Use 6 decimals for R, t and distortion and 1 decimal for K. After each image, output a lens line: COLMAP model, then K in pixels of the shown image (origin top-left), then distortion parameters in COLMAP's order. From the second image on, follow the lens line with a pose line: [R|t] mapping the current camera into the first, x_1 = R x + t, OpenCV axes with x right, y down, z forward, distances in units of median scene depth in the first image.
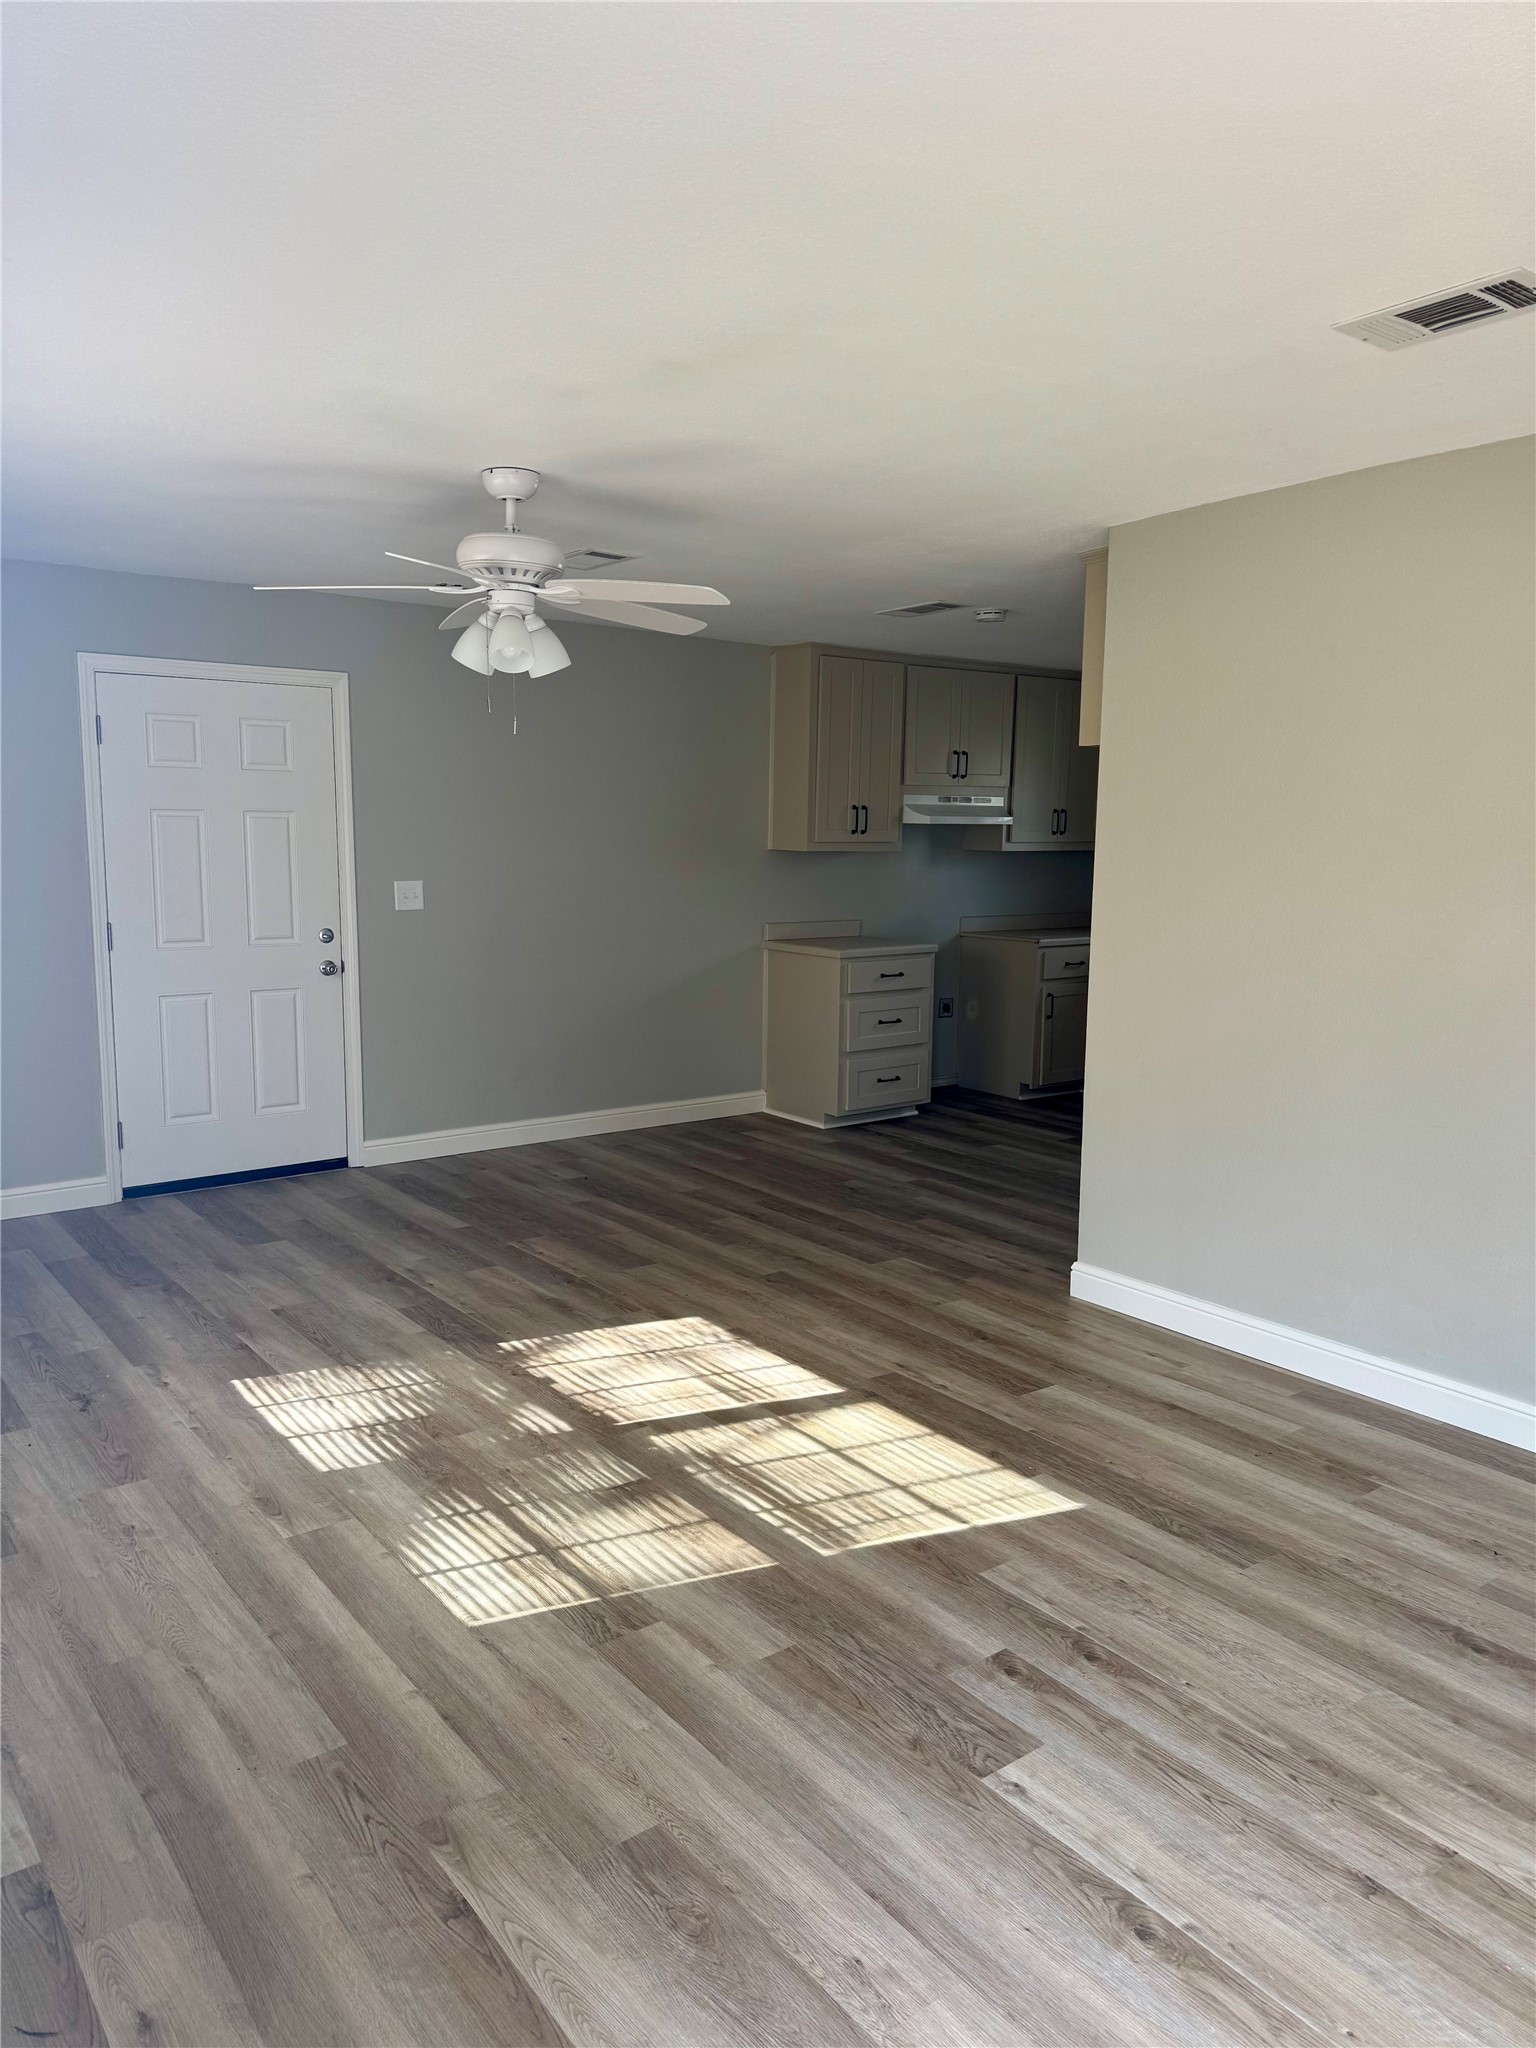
lens RADIAL K [[1441.5, 0, 768.0], [0, 1441.5, 1024.0], [0, 0, 1]] dist [0.063928, -0.079174]
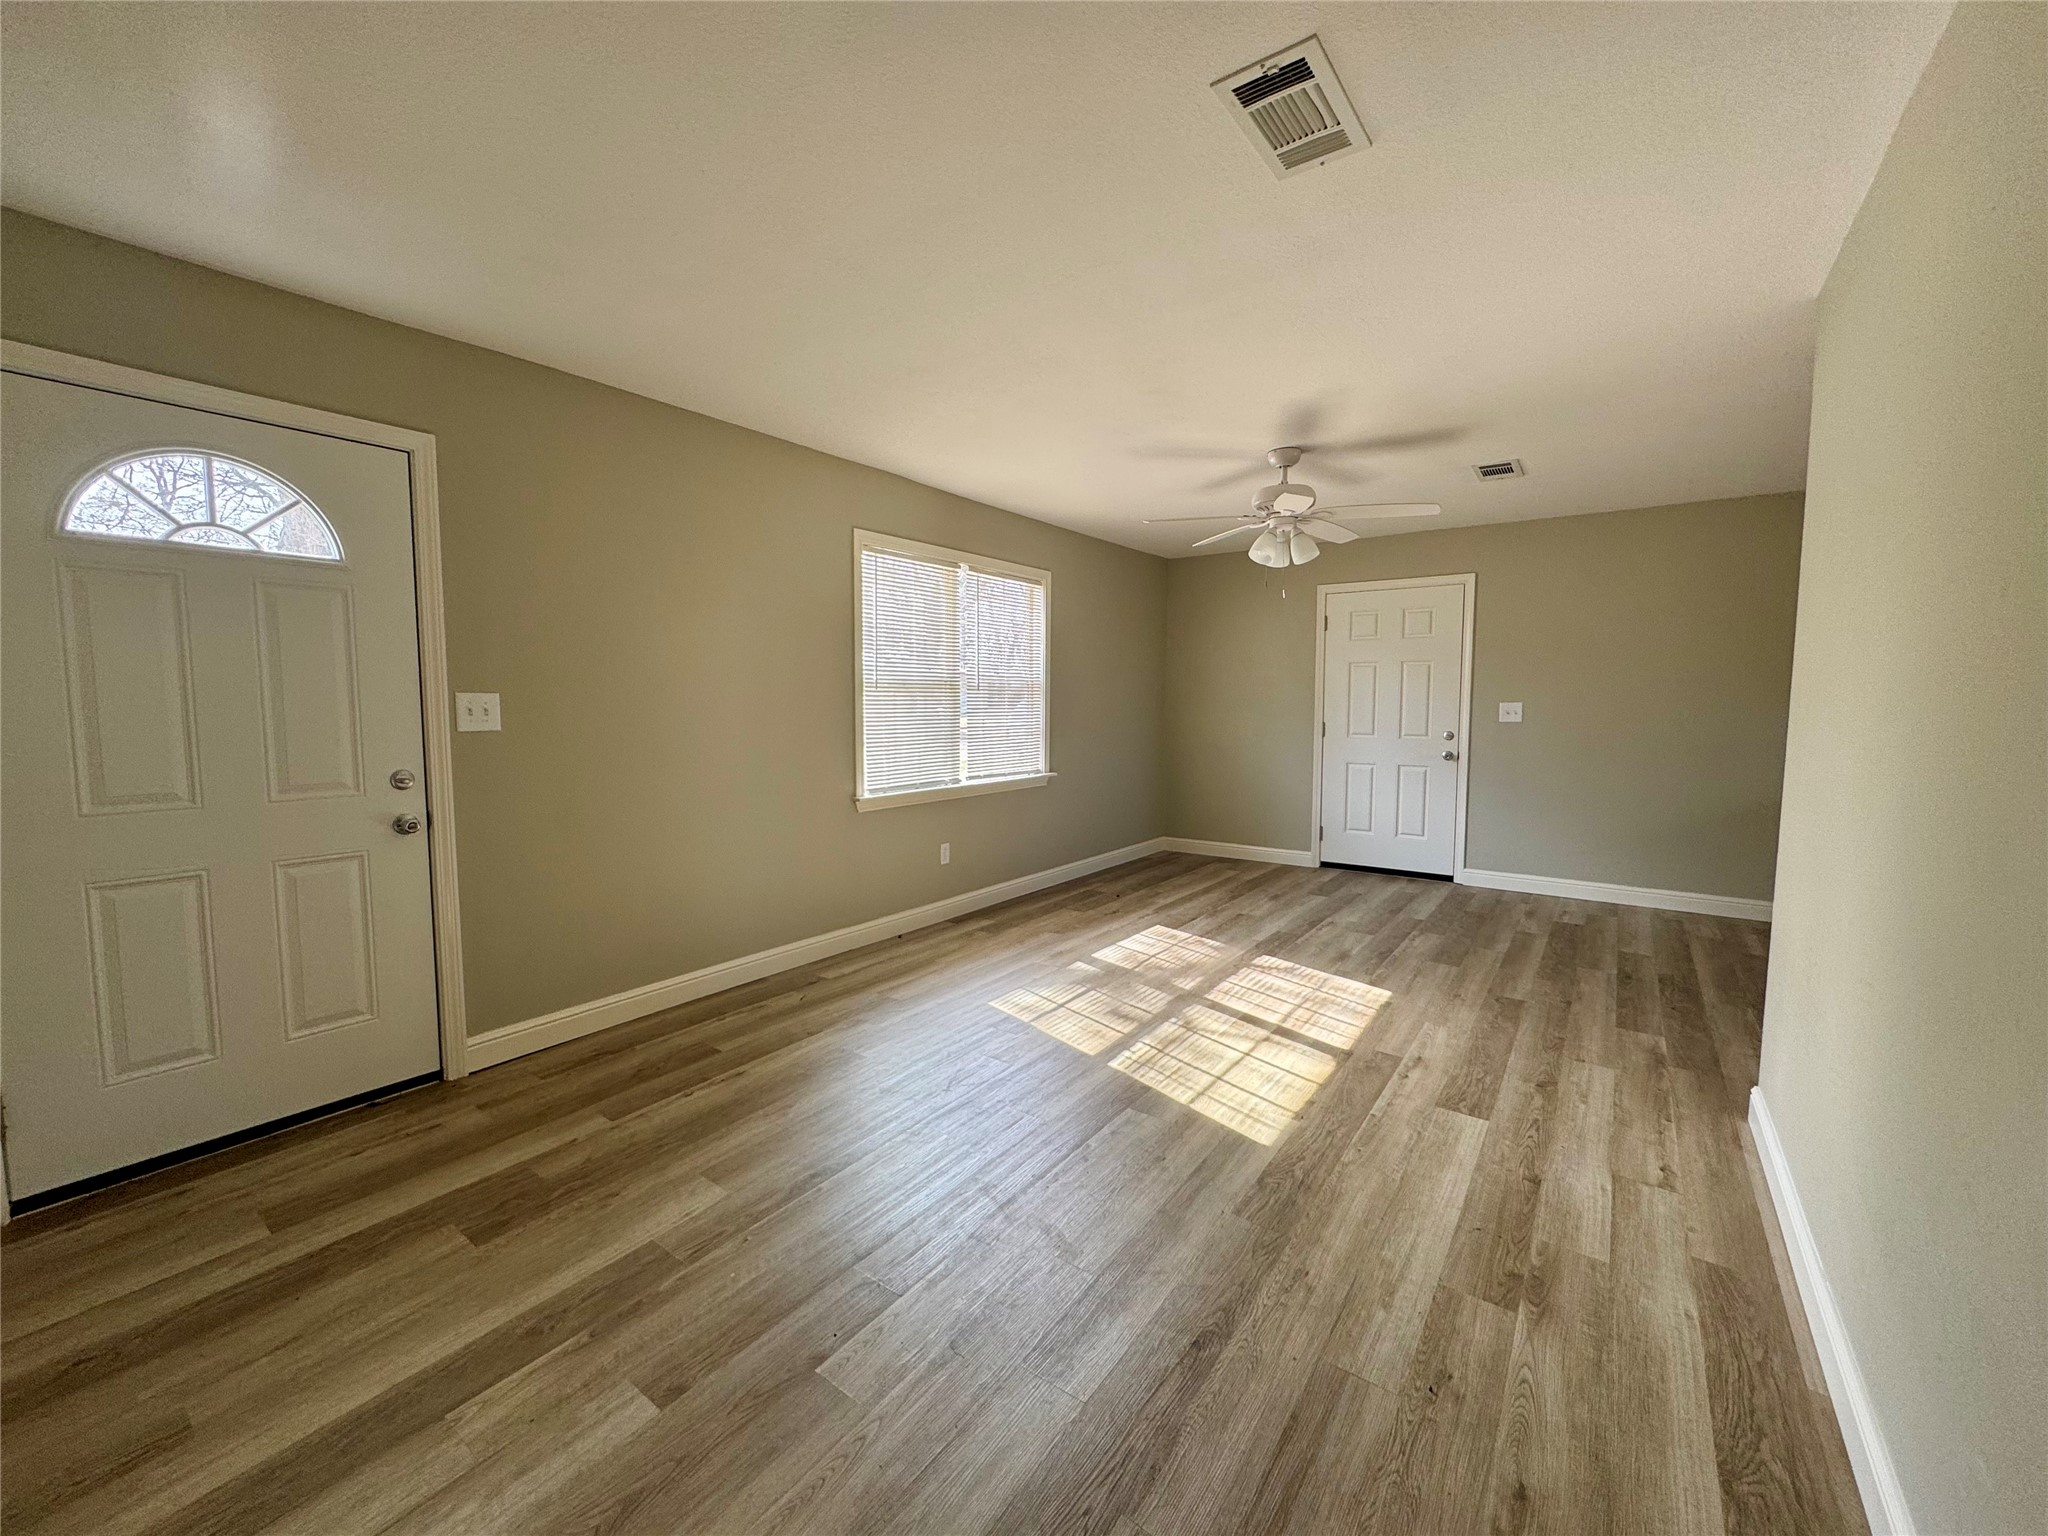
lens RADIAL K [[814.8, 0, 1024.0], [0, 814.8, 768.0], [0, 0, 1]] dist [0.001880, 0.000140]
pose [[0.289247, 0.075368, -0.954283, 0.651171], [-0.129320, 0.990833, 0.039057, 0.000980], [0.948479, 0.112110, 0.296343, 0.430116]]
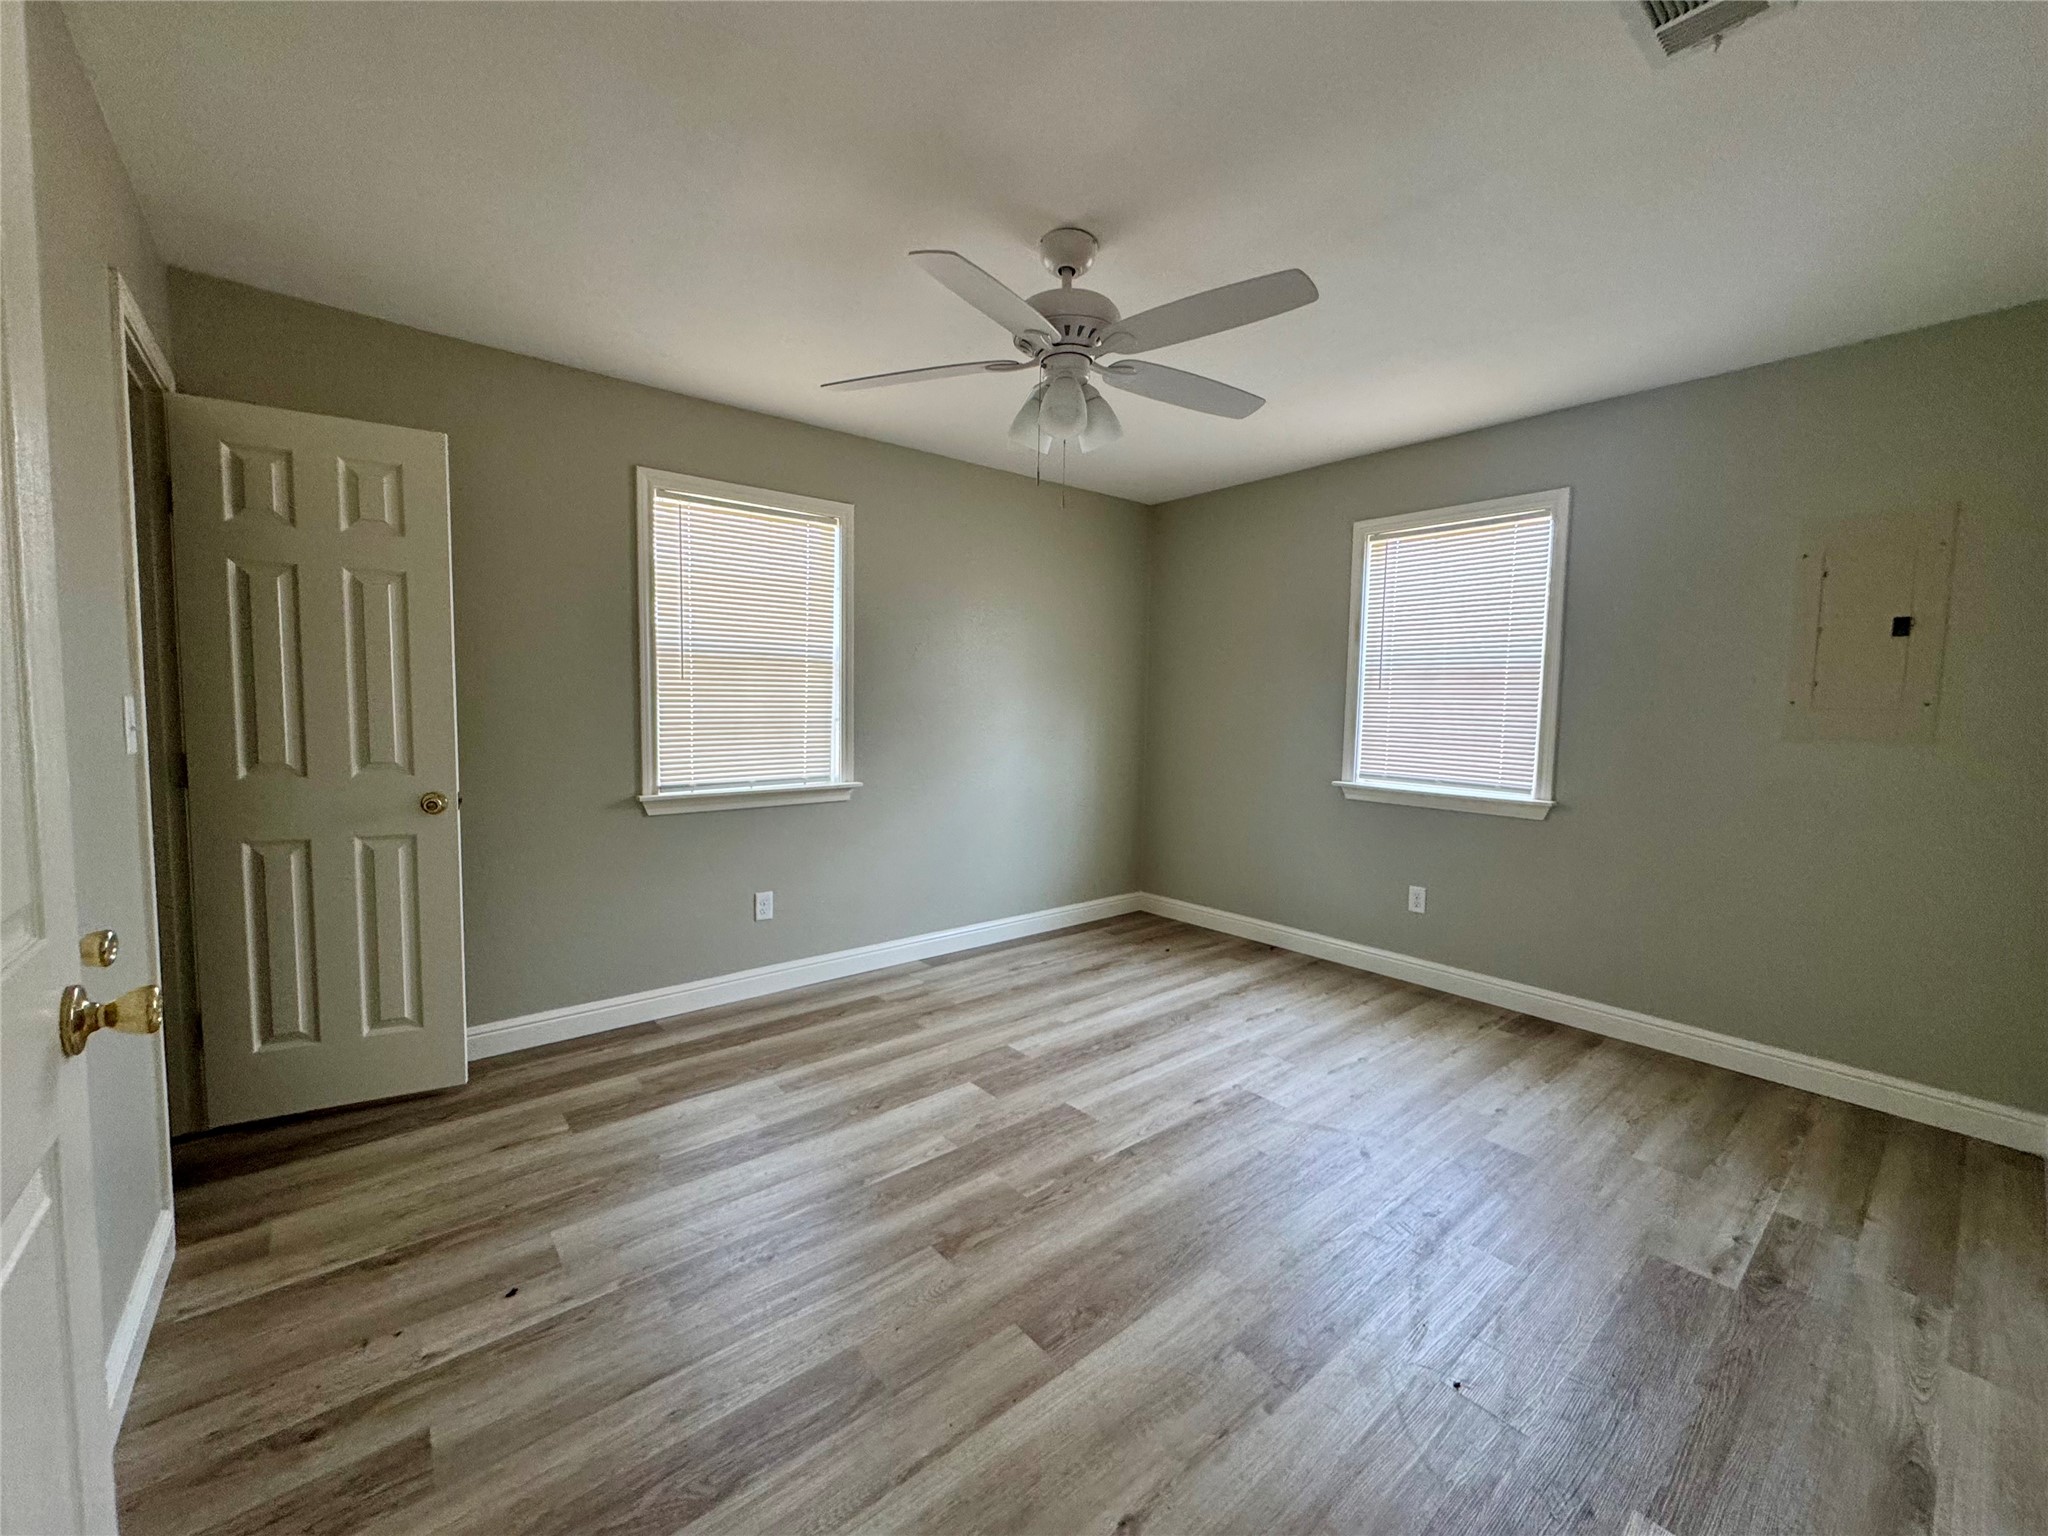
lens RADIAL K [[818.3, 0, 1021.1], [0, 818.3, 737.0], [0, 0, 1]] dist [-0.000094, -0.000055]
pose [[-0.055547, 0.058354, -0.996749, 0.402530], [-0.141334, 0.987779, 0.065705, -0.069987], [0.988402, 0.144524, -0.046621, 0.928023]]
